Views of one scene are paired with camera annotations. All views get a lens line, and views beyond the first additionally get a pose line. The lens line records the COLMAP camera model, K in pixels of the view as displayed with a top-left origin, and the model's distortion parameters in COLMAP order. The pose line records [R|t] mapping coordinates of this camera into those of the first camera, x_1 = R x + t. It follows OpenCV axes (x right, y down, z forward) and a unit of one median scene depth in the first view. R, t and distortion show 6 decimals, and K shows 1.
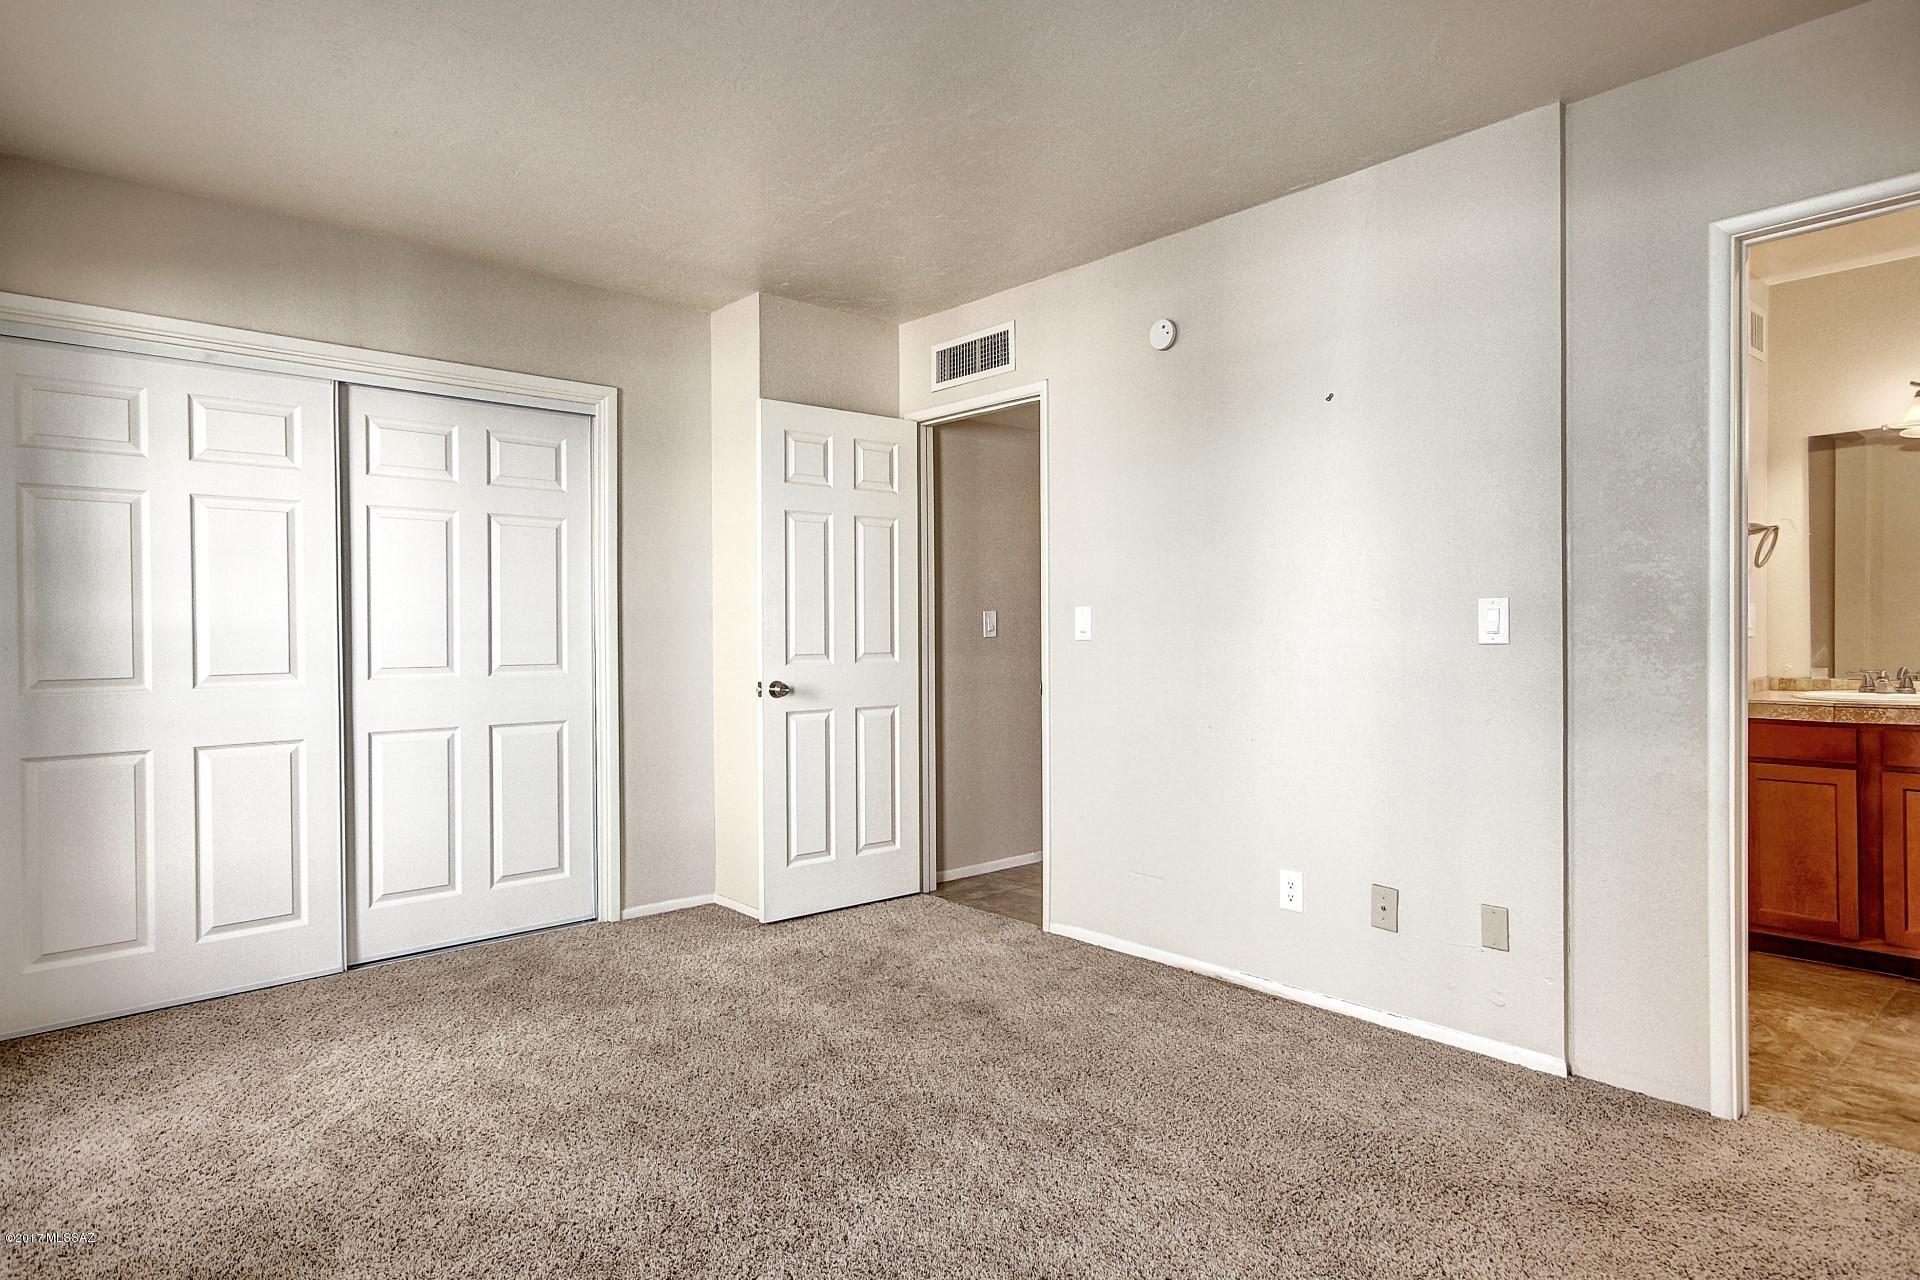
lens RADIAL K [[1065.3, 0, 973.8], [0, 1065.3, 632.3], [0, 0, 1]] dist [0.015691, 0.004978]
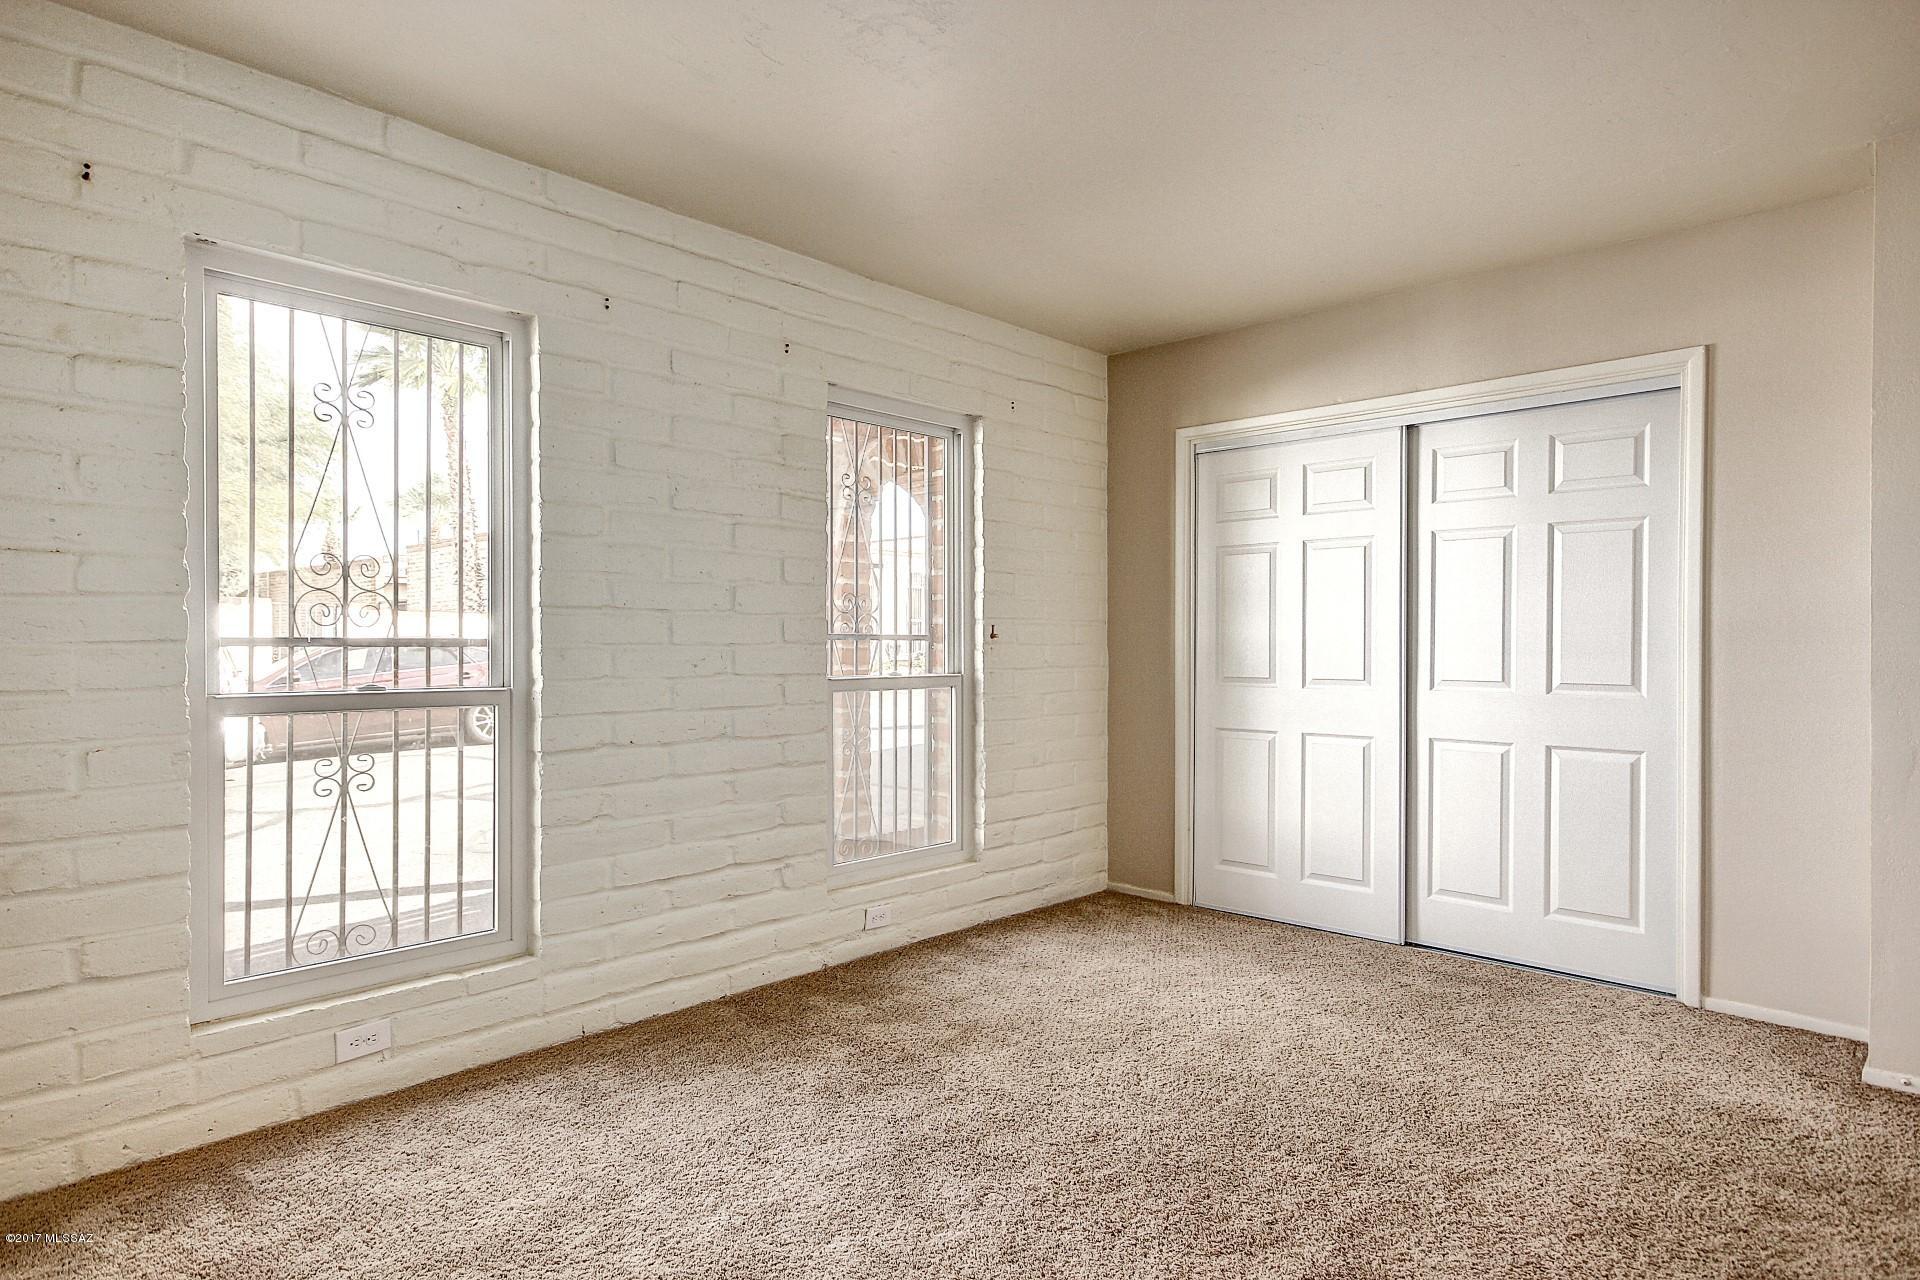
lens RADIAL K [[1065.3, 0, 970.5], [0, 1065.3, 652.9], [0, 0, 1]] dist [0.015691, 0.004978]
pose [[0.084383, 0.015850, -0.996307, 0.489059], [-0.006270, 0.999862, 0.015376, -0.007786], [0.996414, 0.004949, 0.084470, 0.438628]]
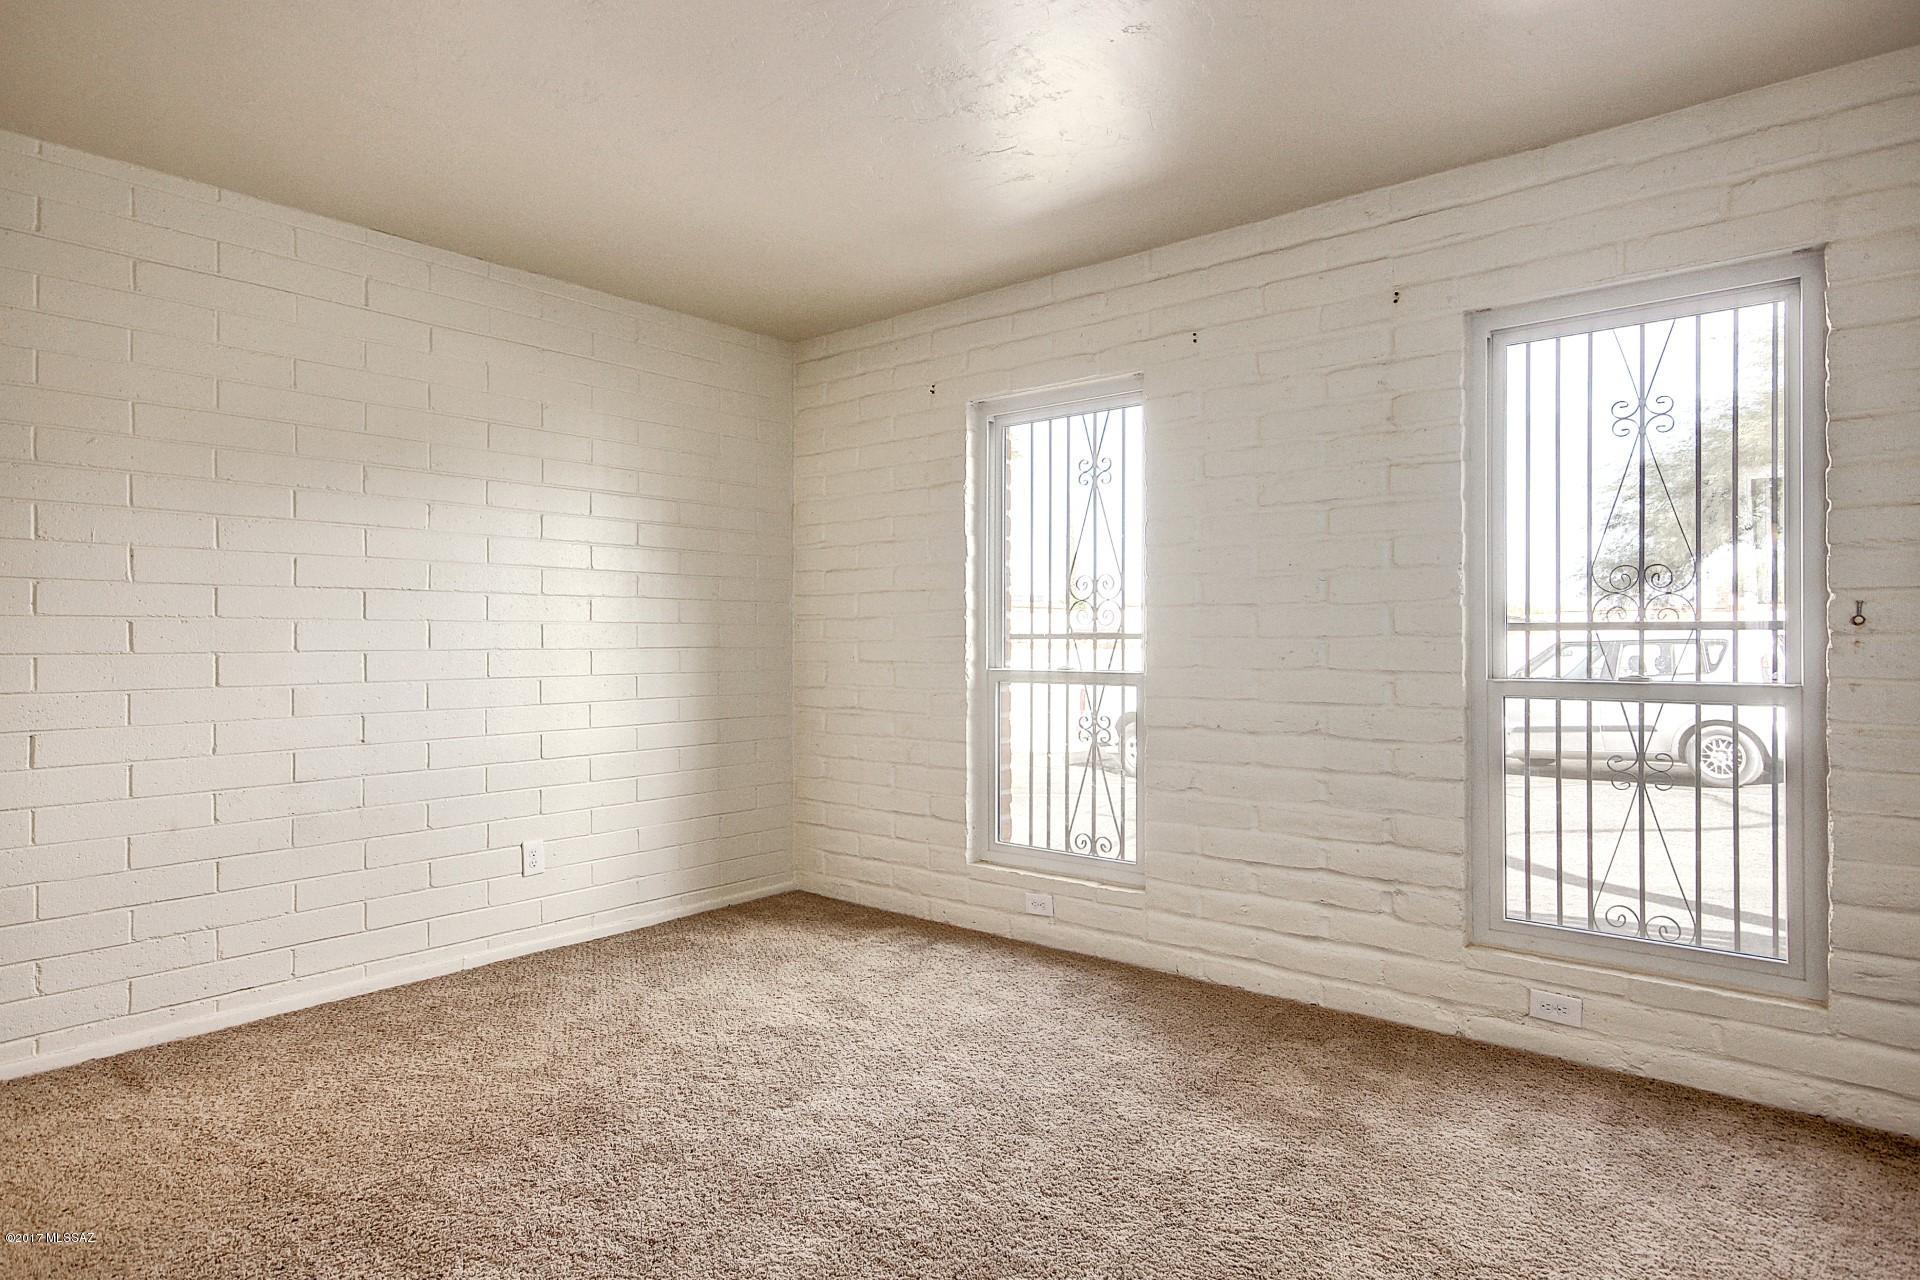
lens RADIAL K [[1065.3, 0, 956.7], [0, 1065.3, 632.7], [0, 0, 1]] dist [0.015691, 0.004978]
pose [[-0.987568, 0.009819, -0.156888, -0.017250], [0.009798, 0.999952, 0.000903, -0.006839], [0.156890, -0.000645, -0.987616, 1.137570]]
